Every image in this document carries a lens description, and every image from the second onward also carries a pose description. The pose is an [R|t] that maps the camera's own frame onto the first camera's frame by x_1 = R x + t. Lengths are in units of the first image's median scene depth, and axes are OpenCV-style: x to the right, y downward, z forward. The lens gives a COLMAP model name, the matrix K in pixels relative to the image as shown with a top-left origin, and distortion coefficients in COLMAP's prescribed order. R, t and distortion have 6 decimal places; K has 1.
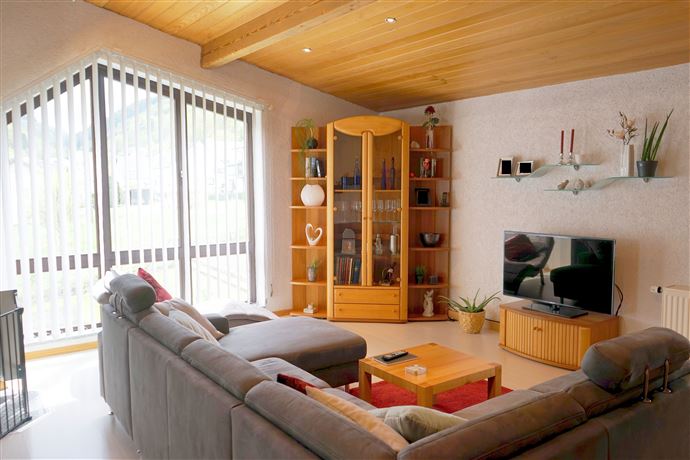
lens RADIAL K [[560.2, 0, 345.0], [0, 560.2, 230.0], [0, 0, 1]] dist [-0.002476, -0.000849]
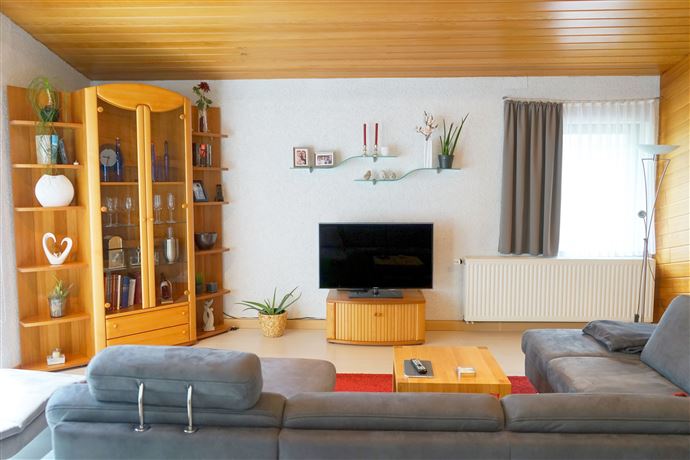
lens RADIAL K [[560.2, 0, 345.0], [0, 560.2, 230.0], [0, 0, 1]] dist [-0.002476, -0.000849]
pose [[0.626538, -0.071696, 0.776086, -0.381540], [0.066414, 0.997049, 0.038493, -0.017846], [-0.776556, 0.027426, 0.629451, 0.309575]]
